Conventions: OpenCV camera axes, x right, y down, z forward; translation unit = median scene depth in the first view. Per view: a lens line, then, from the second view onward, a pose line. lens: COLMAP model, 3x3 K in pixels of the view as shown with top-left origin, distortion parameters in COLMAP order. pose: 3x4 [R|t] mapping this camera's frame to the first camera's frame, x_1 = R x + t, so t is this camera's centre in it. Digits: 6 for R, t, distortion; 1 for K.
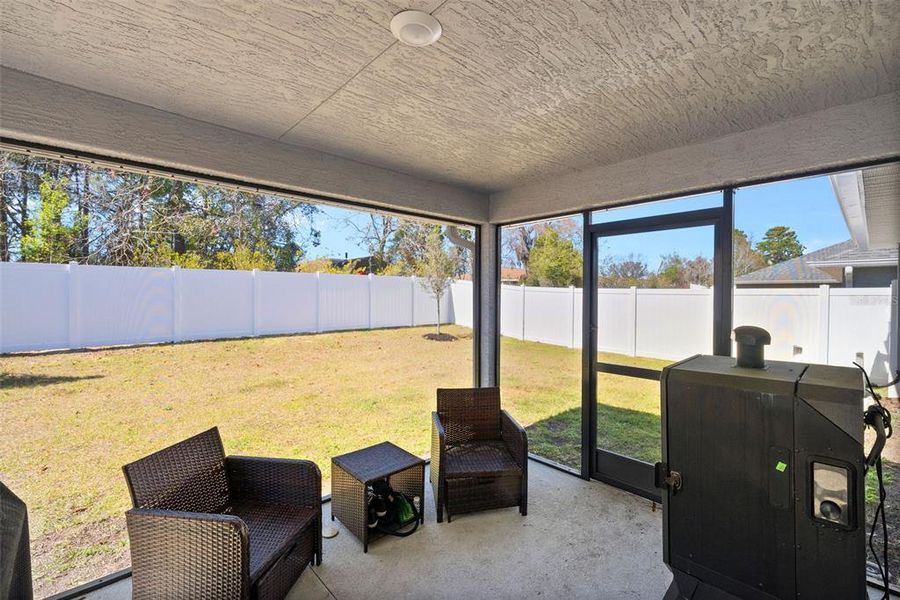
lens RADIAL K [[368.7, 0, 452.9], [0, 368.7, 290.9], [0, 0, 1]] dist [-0.001073, -0.000208]
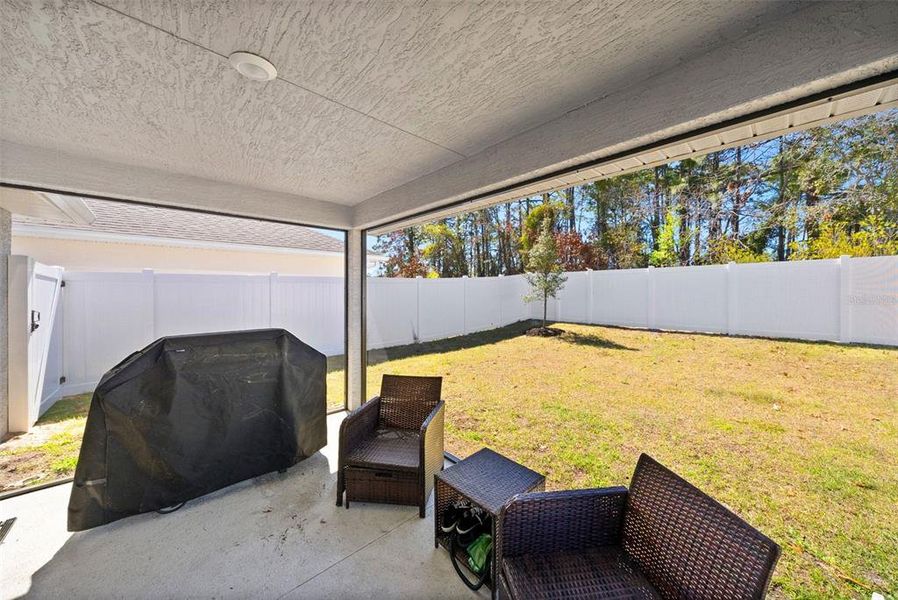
lens RADIAL K [[315.1, 0, 454.3], [0, 315.1, 291.6], [0, 0, 1]] dist [-0.000891, -0.000150]
pose [[0.023709, 0.000204, -0.999719, 0.270063], [0.012024, 0.999928, 0.000489, 0.013918], [0.999647, -0.012032, 0.023705, 0.456628]]
